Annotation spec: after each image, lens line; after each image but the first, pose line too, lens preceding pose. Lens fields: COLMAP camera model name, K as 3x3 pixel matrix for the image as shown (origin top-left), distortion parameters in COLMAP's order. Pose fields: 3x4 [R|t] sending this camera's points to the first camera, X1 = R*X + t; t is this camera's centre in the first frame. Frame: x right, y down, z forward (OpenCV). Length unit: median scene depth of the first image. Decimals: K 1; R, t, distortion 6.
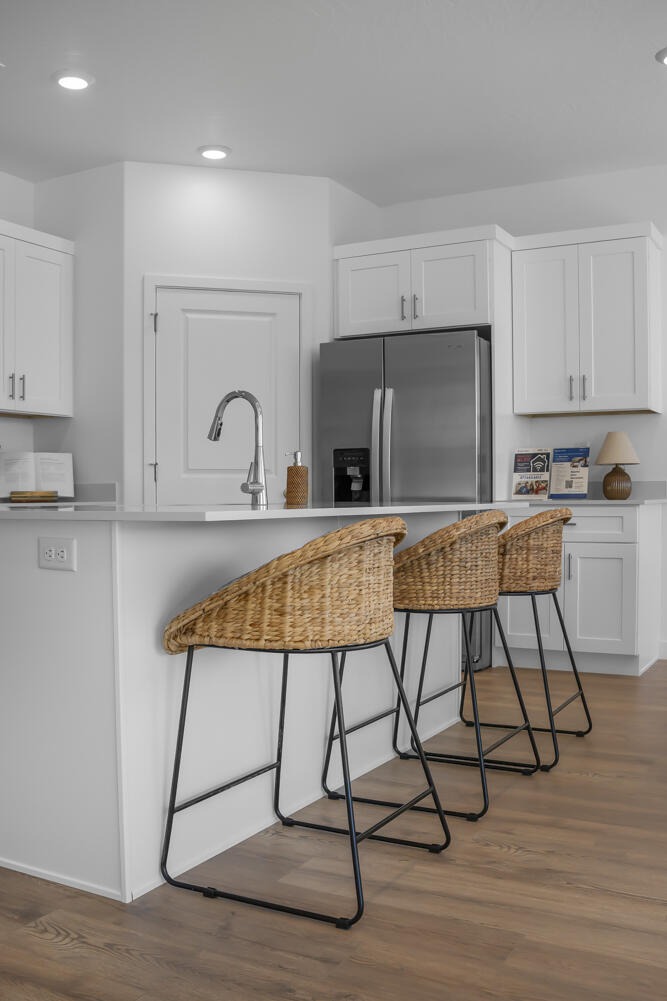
lens RADIAL K [[970.3, 0, 335.2], [0, 970.3, 548.9], [0, 0, 1]] dist [-0.136118, 0.010494]
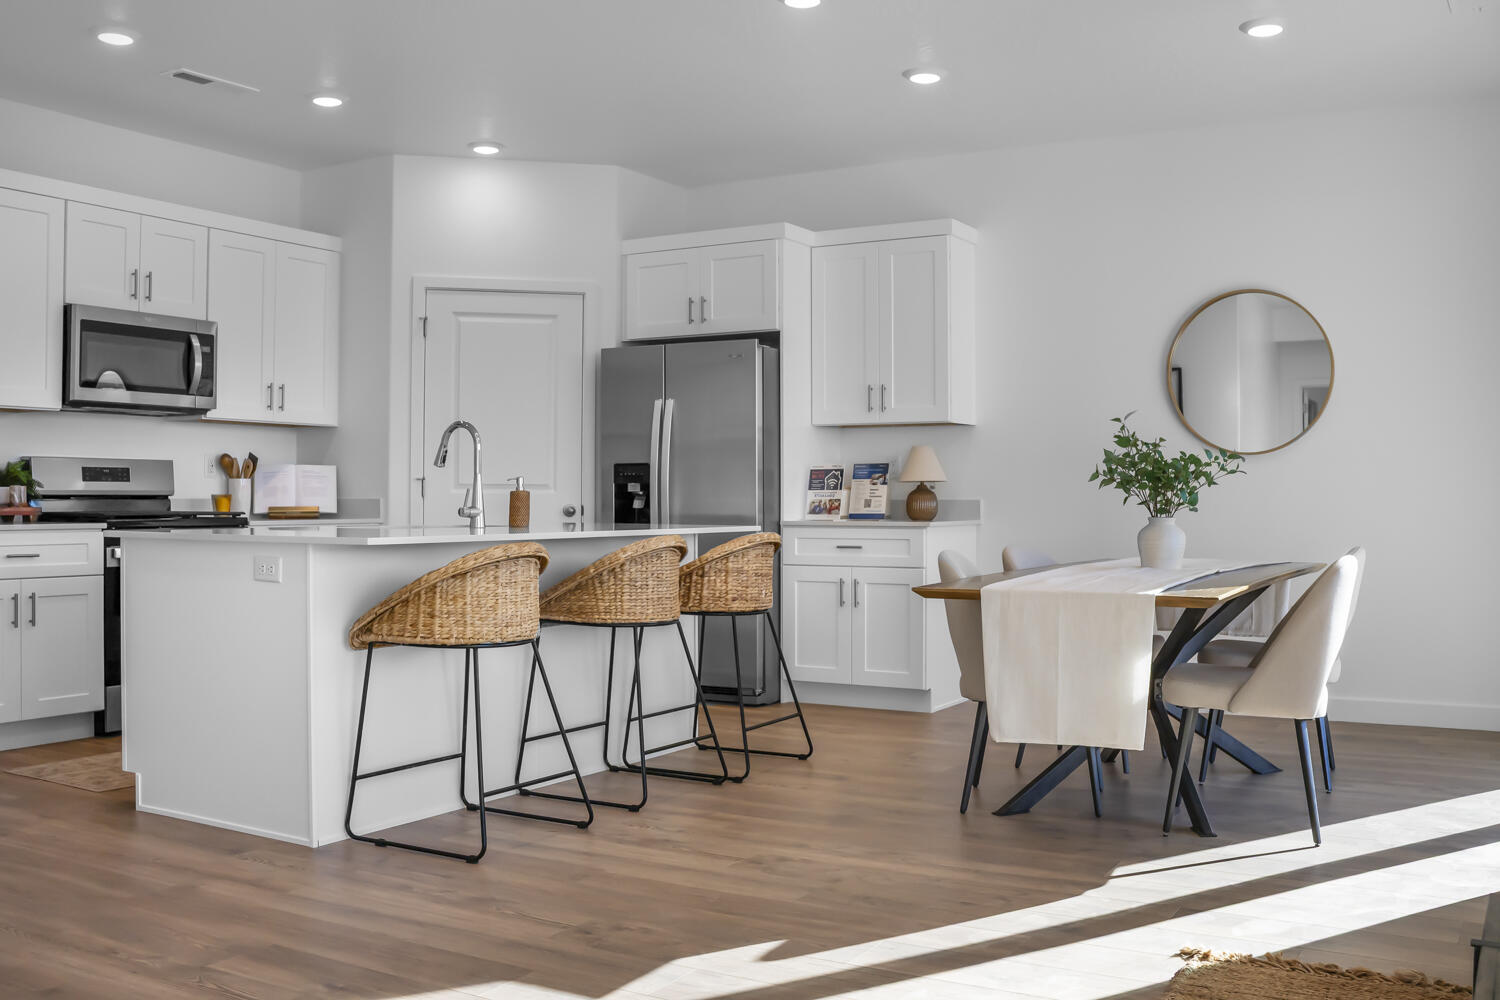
lens RADIAL K [[1438.4, 0, 750.0], [0, 1438.4, 500.0], [0, 0, 1]] dist [-0.178354, 0.142070]
pose [[0.999431, 0.006556, -0.033071, 0.178289], [-0.008339, 0.998502, -0.054077, 0.004515], [0.032667, 0.054322, 0.997989, -0.368433]]
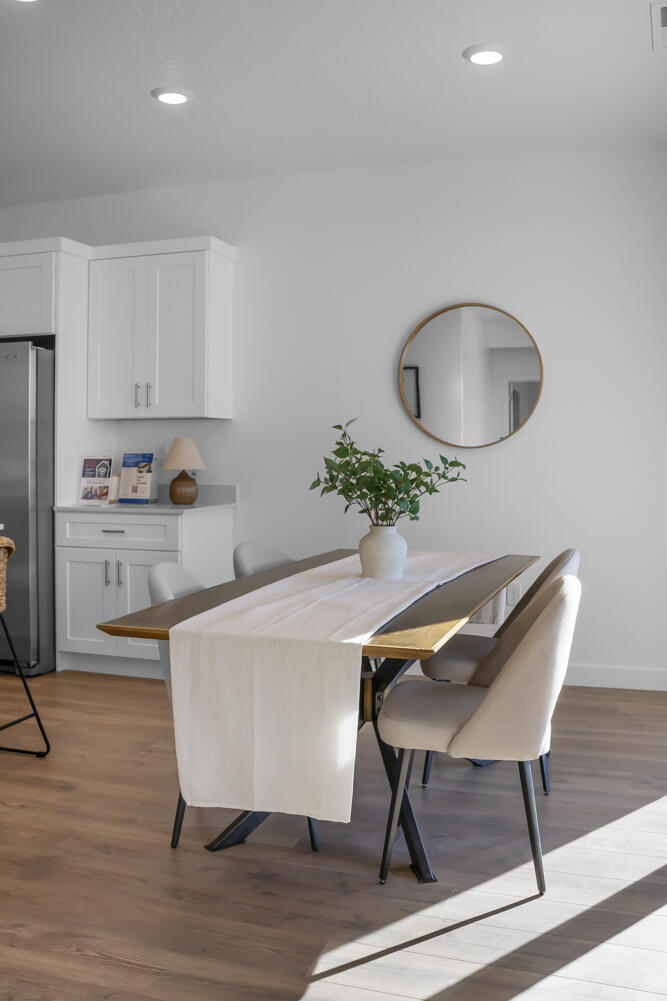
lens RADIAL K [[974.9, 0, 321.2], [0, 974.9, 425.4], [0, 0, 1]] dist [-0.138733, 0.011460]
pose [[0.987729, 0.009287, 0.155902, 0.280125], [0.003426, 0.996702, -0.081076, -0.051264], [-0.156140, 0.080615, 0.984440, -0.048007]]
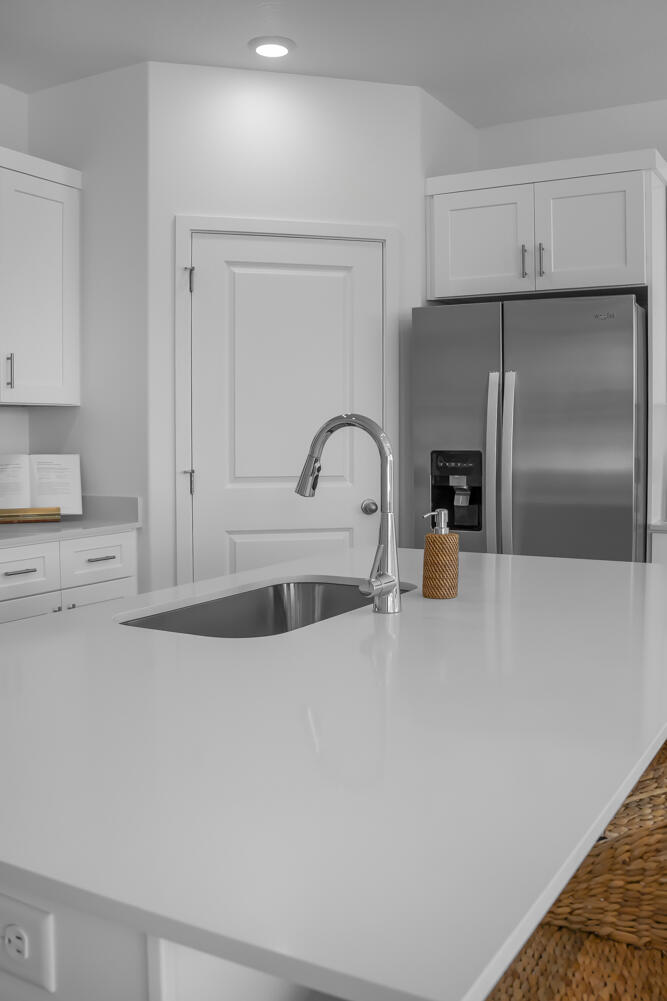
lens RADIAL K [[959.9, 0, 333.5], [0, 959.9, 500.5], [0, 0, 1]] dist [-0.178354, 0.142070]
pose [[0.999829, 0.002465, -0.018310, -0.064622], [-0.002185, 0.999880, 0.015315, -0.078483], [0.018345, -0.015273, 0.999715, 0.272392]]
